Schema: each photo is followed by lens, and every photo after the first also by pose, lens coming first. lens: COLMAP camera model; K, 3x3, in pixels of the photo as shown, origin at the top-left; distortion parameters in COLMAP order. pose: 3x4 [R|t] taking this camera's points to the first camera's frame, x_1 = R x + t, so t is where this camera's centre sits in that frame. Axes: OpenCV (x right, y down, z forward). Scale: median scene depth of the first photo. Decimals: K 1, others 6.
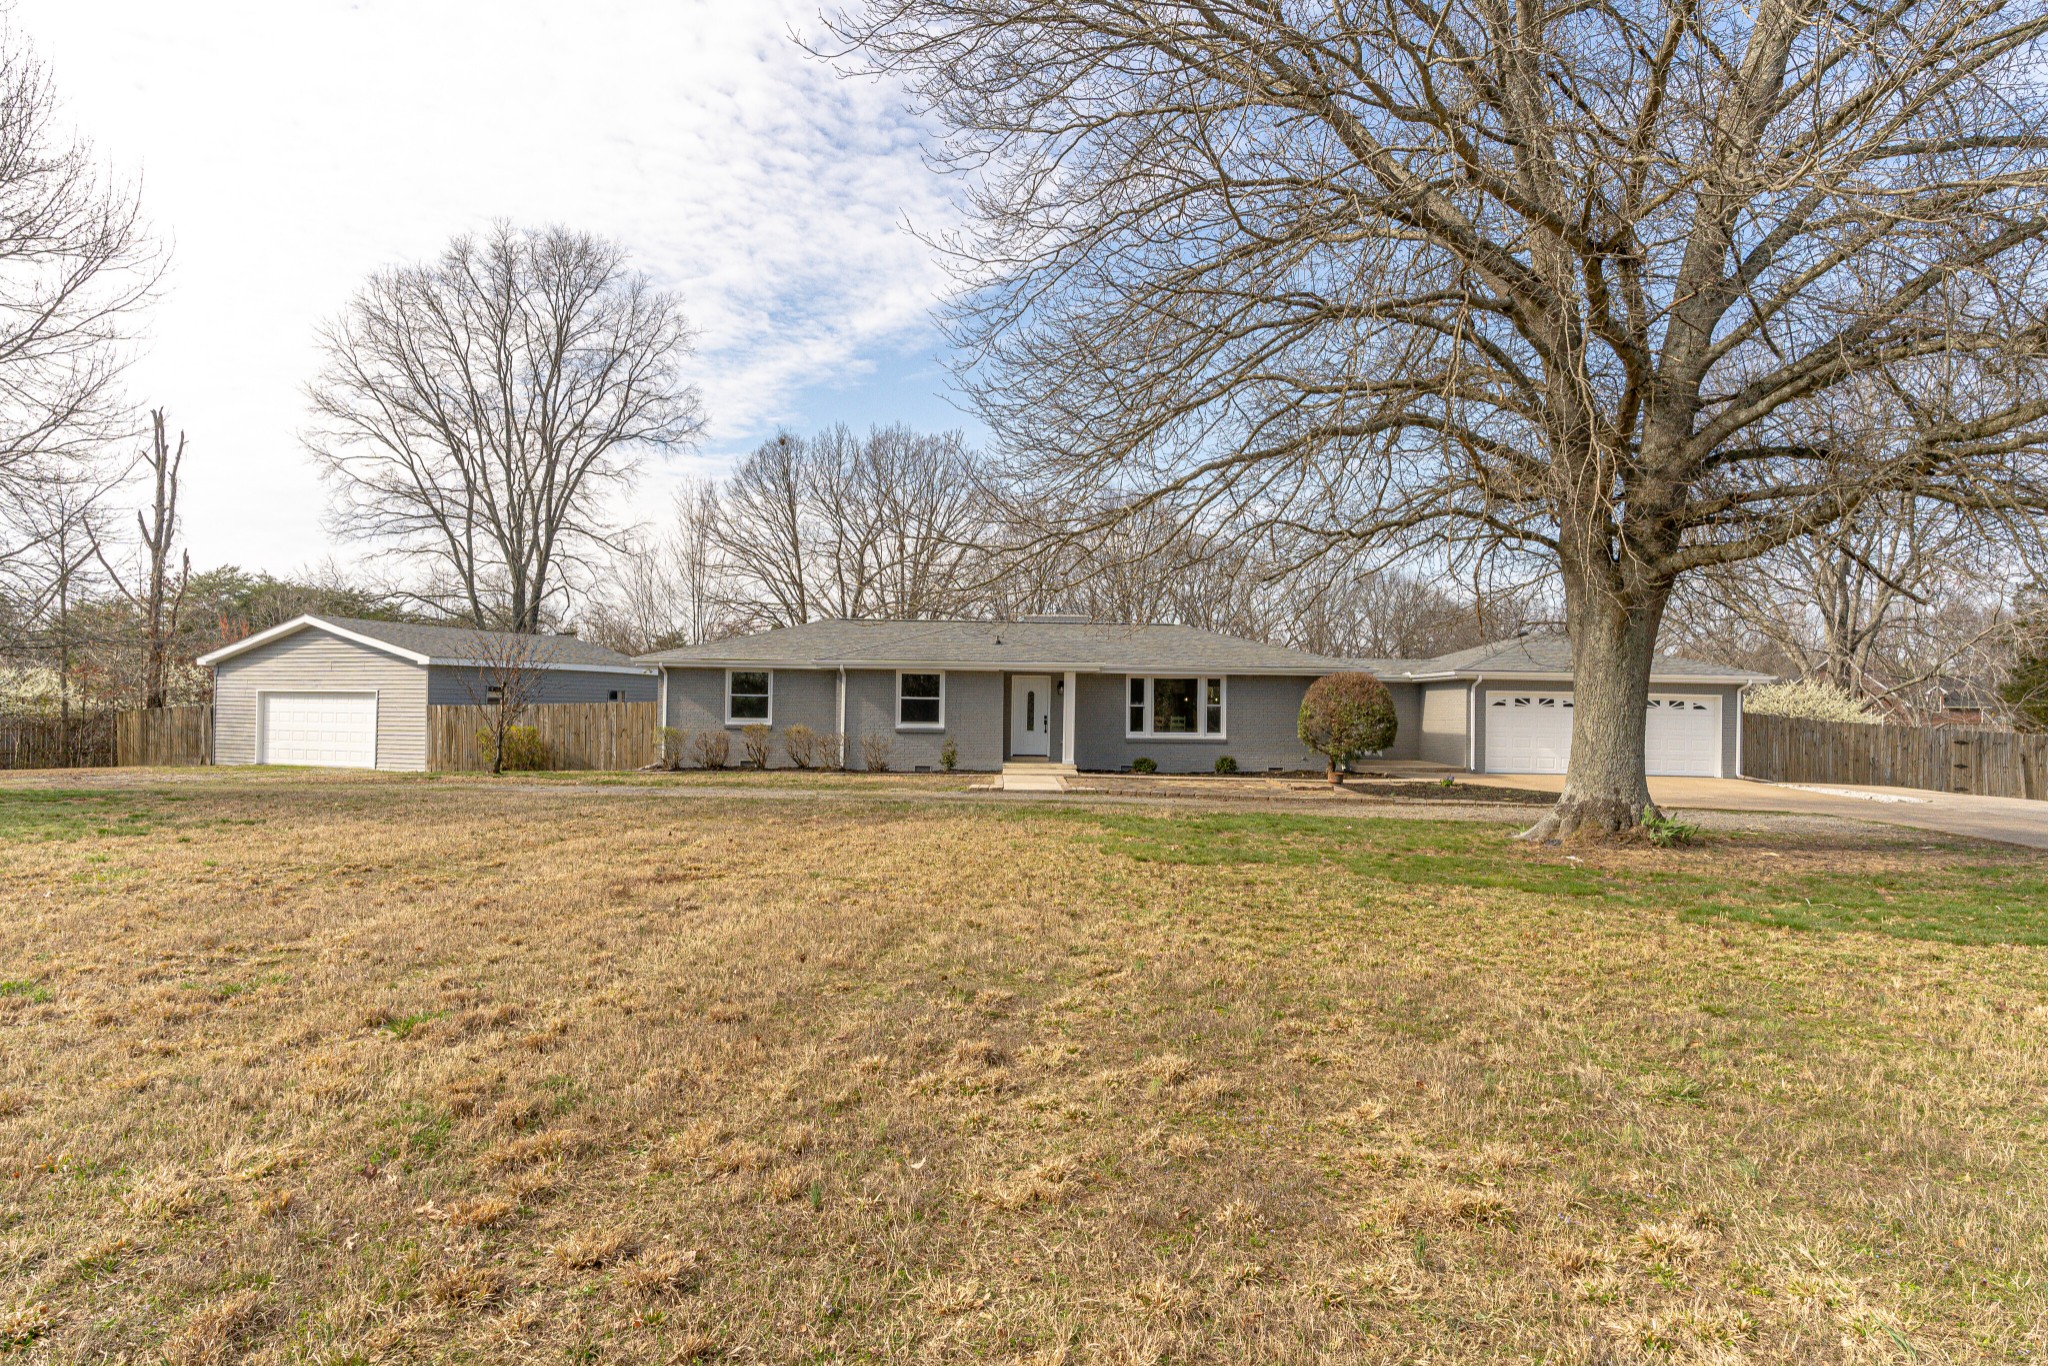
lens RADIAL K [[1184.6, 0, 1029.8], [0, 1184.6, 689.6], [0, 0, 1]] dist [0.000676, -0.000701]
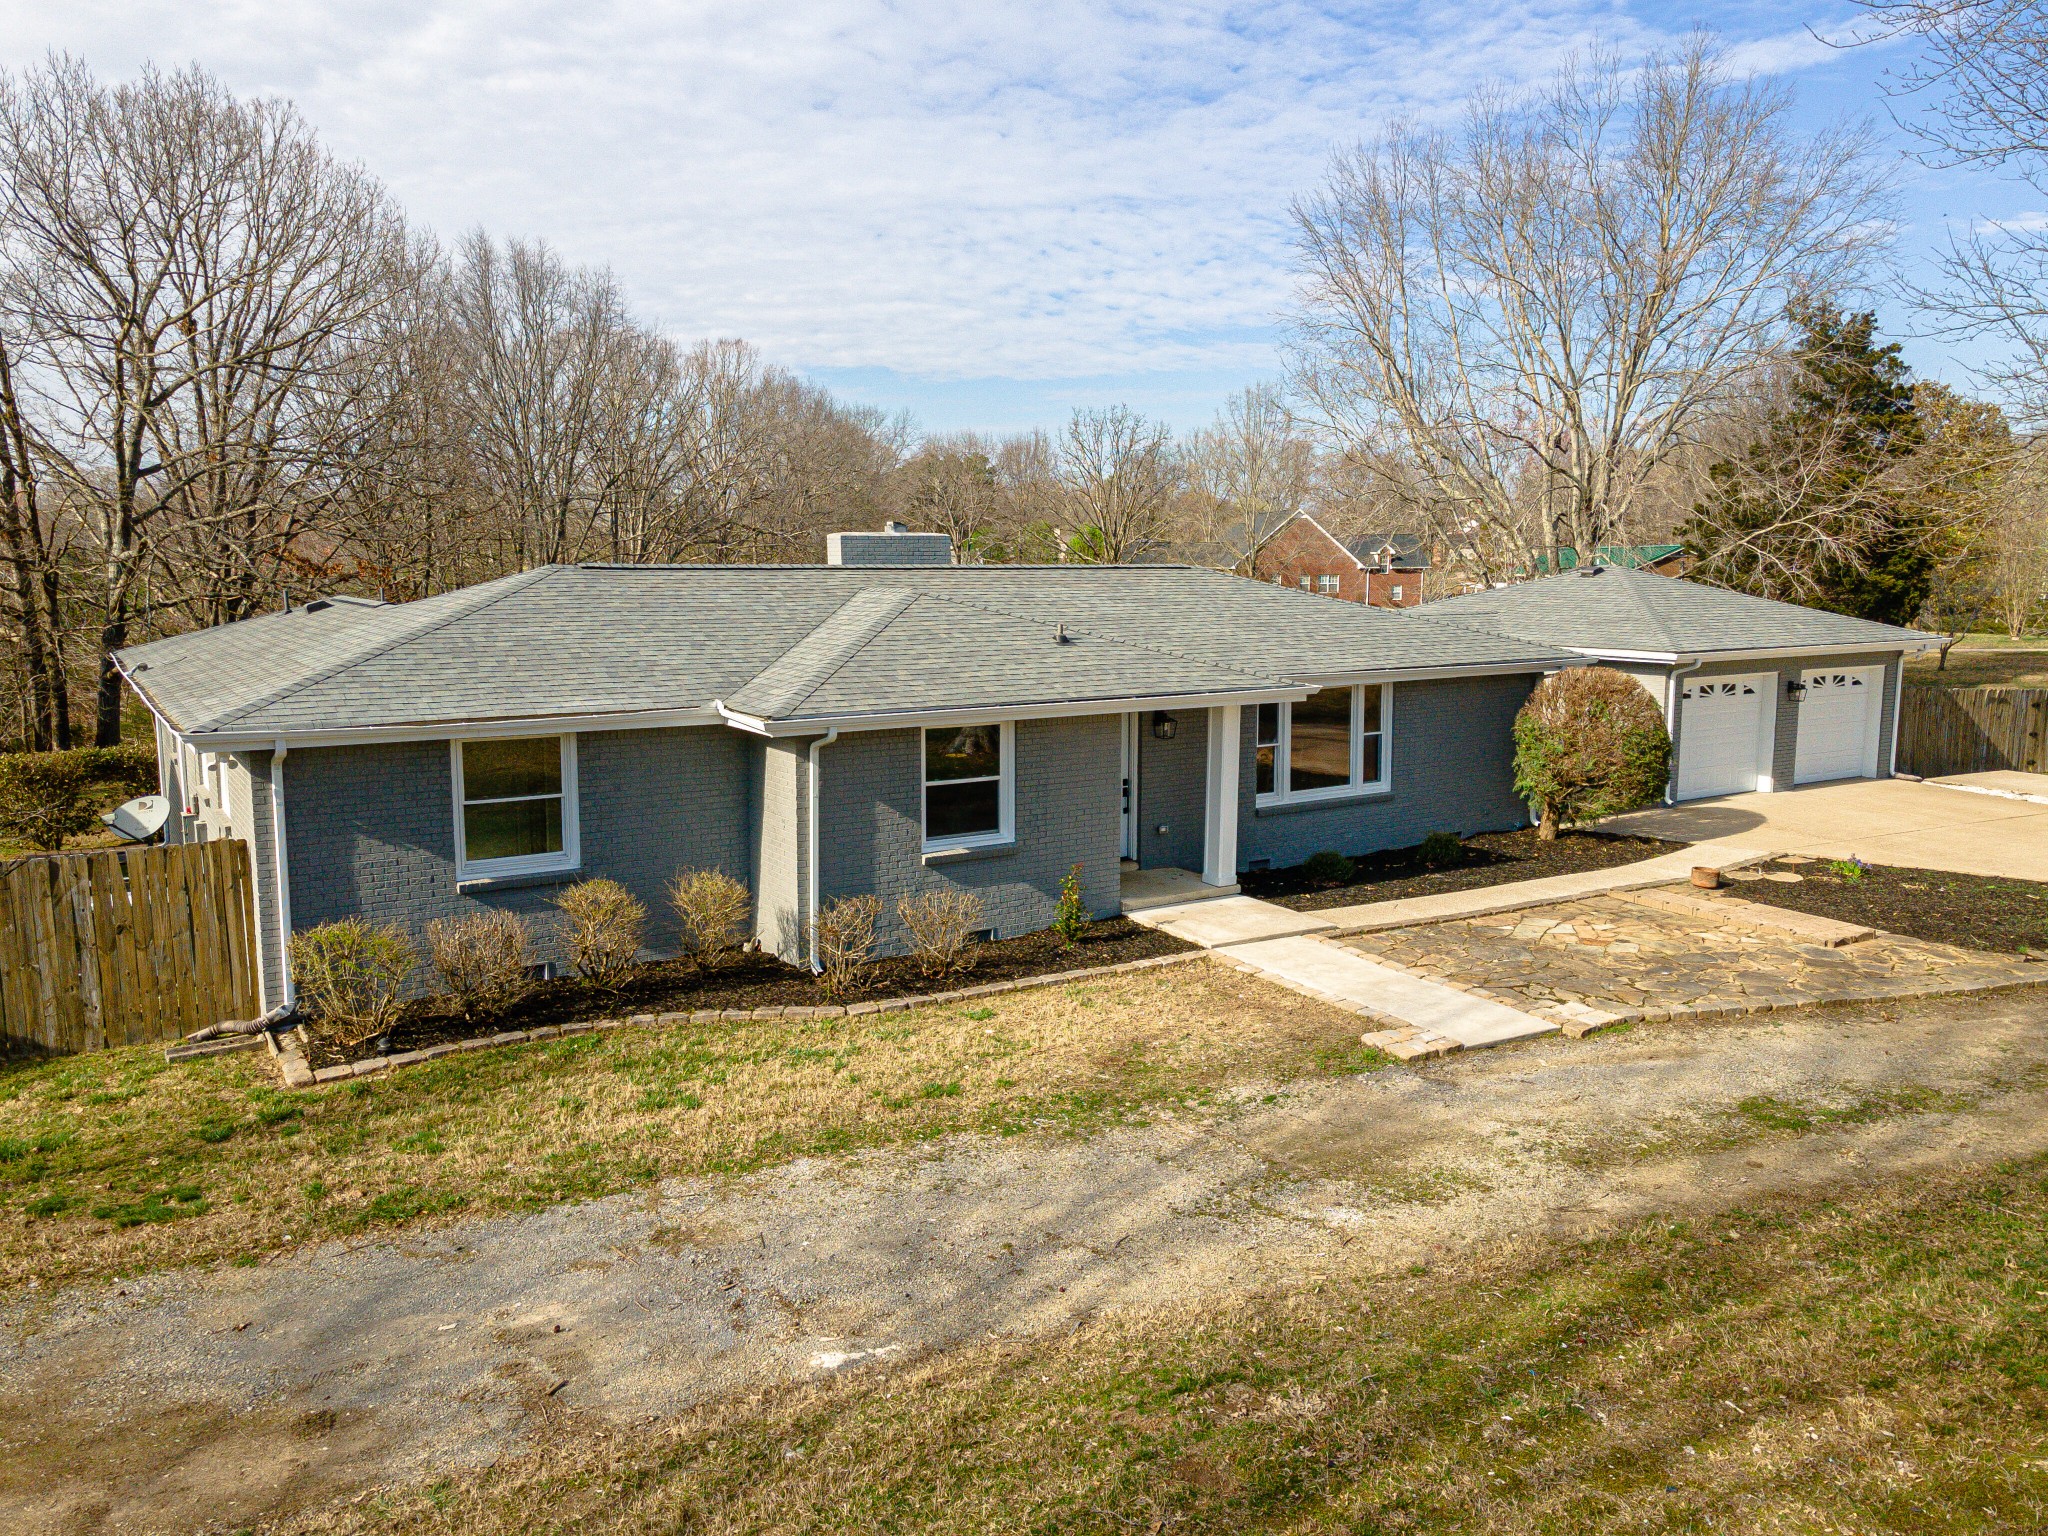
lens RADIAL K [[1503.0, 0, 1034.8], [0, 1503.0, 738.2], [0, 0, 1]] dist [0.031686, 0.025399]
pose [[0.850840, -0.074910, 0.520057, -0.328525], [-0.000575, 0.989651, 0.143492, -0.081095], [-0.525424, -0.122388, 0.841992, 0.471171]]
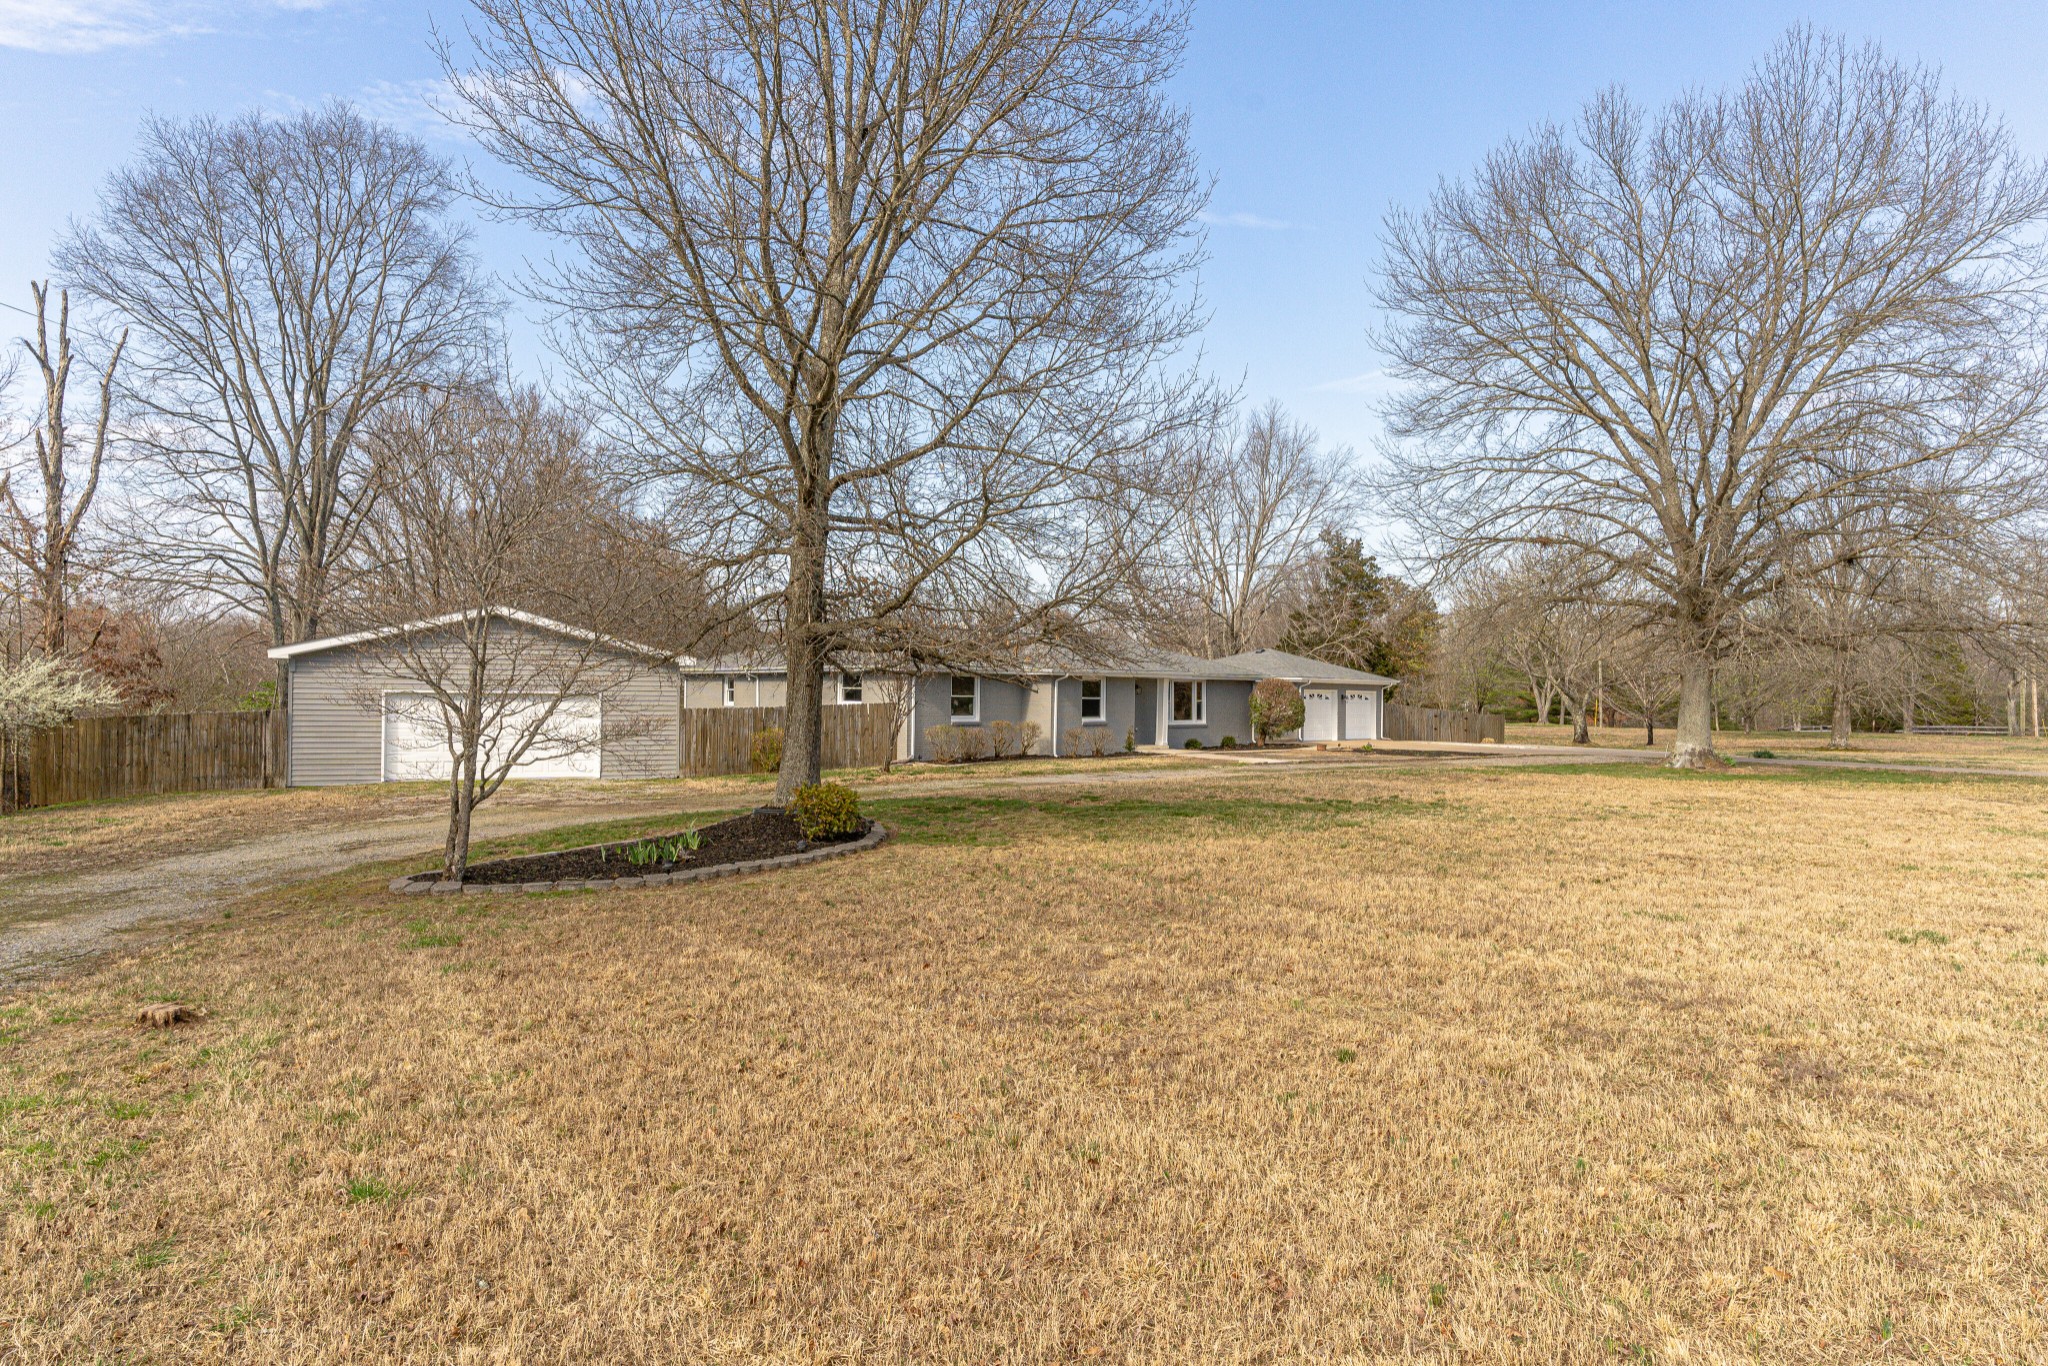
lens RADIAL K [[1204.8, 0, 1024.0], [0, 1204.8, 683.0], [0, 0, 1]] dist [-0.001555, -0.000153]
pose [[0.714796, -0.000302, 0.699333, -0.963684], [-0.013841, 0.999798, 0.014580, -0.024791], [-0.699196, -0.020101, 0.714647, 0.109392]]
